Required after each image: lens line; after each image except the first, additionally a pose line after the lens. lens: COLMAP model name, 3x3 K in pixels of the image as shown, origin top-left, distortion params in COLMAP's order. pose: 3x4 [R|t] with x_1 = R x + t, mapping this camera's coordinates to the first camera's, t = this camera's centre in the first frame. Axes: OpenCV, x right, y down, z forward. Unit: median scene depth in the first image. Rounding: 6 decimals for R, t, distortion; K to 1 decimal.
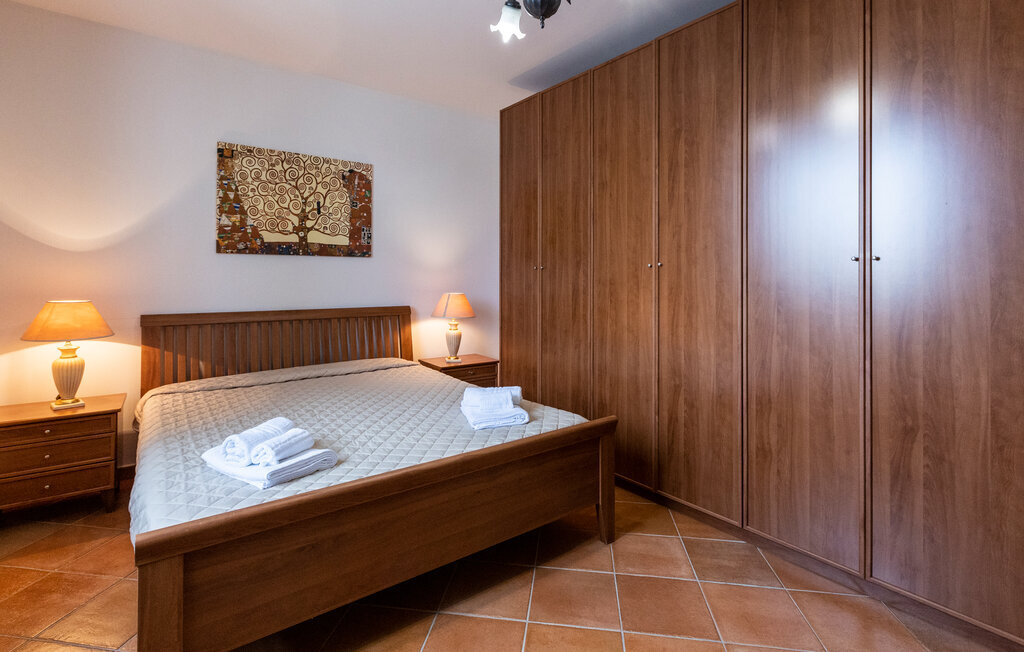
lens RADIAL K [[469.1, 0, 509.9], [0, 469.1, 273.3], [0, 0, 1]] dist [0.000234, 0.000044]
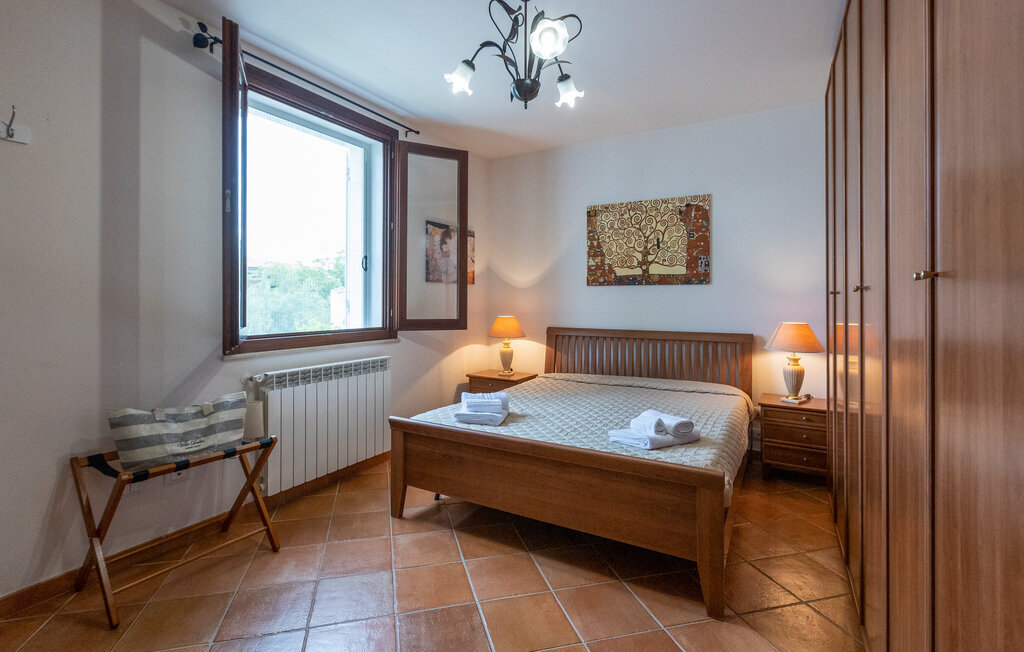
lens RADIAL K [[477.3, 0, 507.9], [0, 477.3, 296.1], [0, 0, 1]] dist [0.001007, 0.000182]
pose [[0.402138, -0.006827, -0.915554, 0.531861], [0.007825, 0.999961, -0.004020, -0.008024], [0.915546, -0.005547, 0.402176, 0.188954]]
